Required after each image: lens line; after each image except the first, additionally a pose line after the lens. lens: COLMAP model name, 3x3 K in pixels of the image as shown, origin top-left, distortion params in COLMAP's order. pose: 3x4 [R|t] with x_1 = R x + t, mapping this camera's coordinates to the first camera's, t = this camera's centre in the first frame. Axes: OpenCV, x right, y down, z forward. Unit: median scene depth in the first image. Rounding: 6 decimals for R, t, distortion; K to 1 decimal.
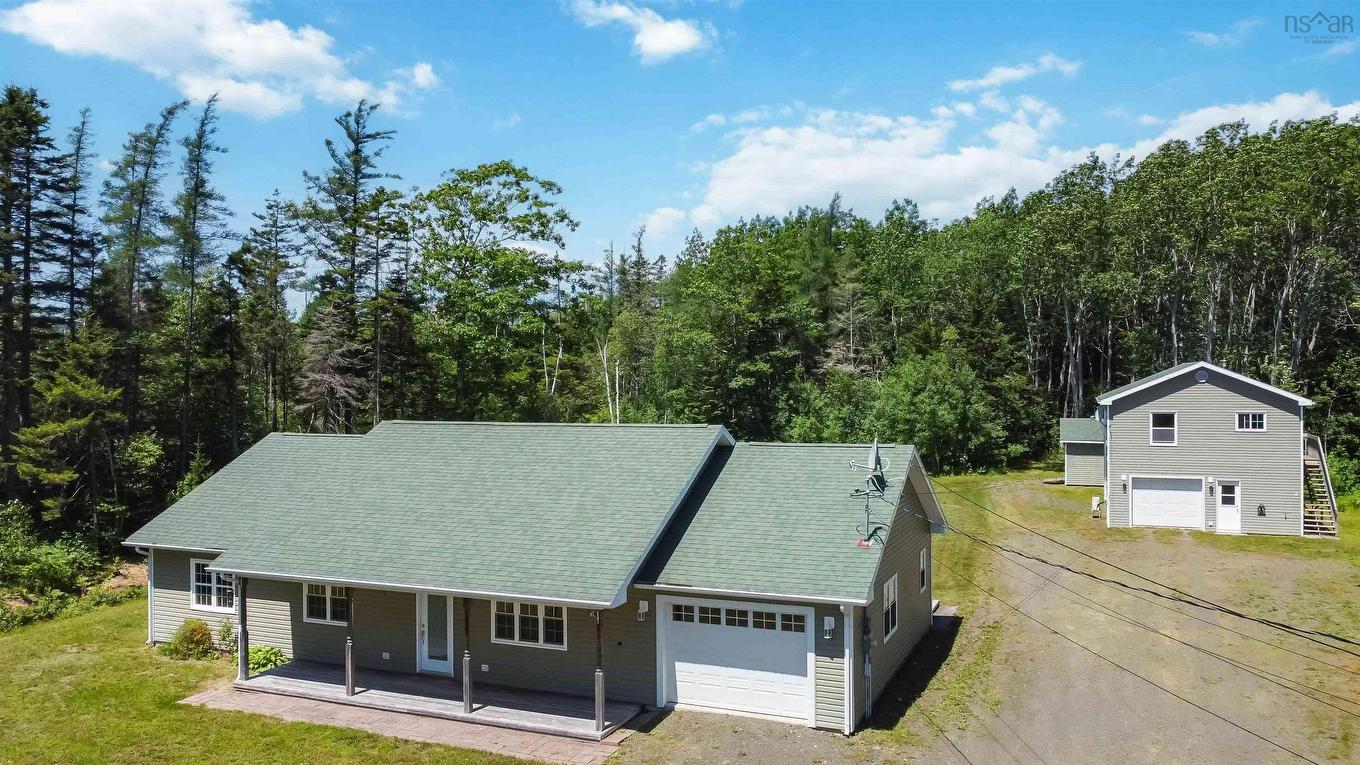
lens RADIAL K [[982.7, 0, 680.0], [0, 982.7, 382.5], [0, 0, 1]] dist [-0.007970, -0.004578]
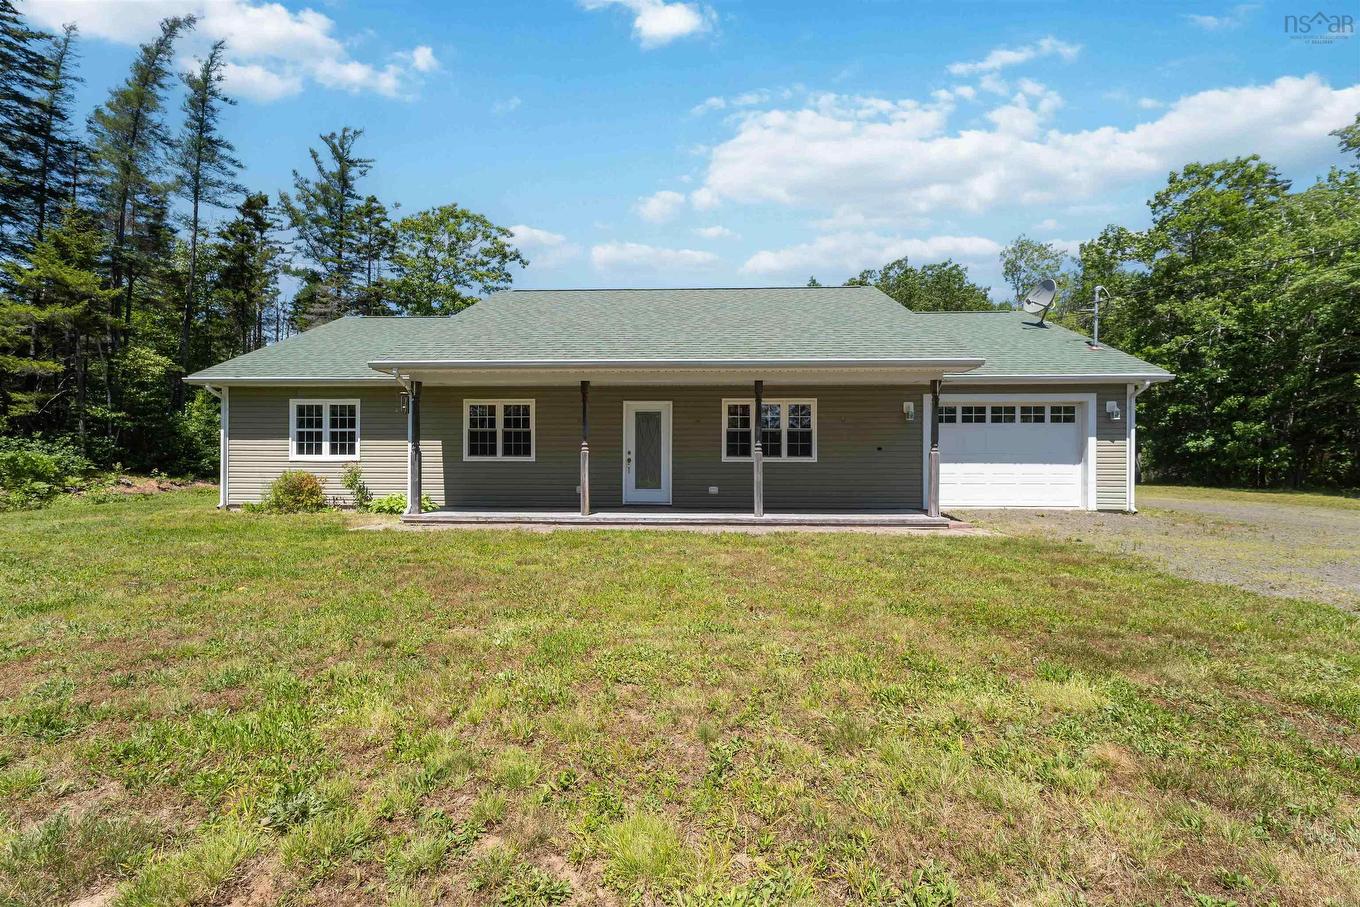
lens RADIAL K [[569.3, 0, 694.5], [0, 569.3, 455.9], [0, 0, 1]] dist [0.001514, 0.000225]
pose [[0.940484, 0.010814, 0.339665, -0.258185], [-0.011783, 0.999930, 0.000788, 0.168252], [-0.339633, -0.004743, 0.940546, 0.328240]]
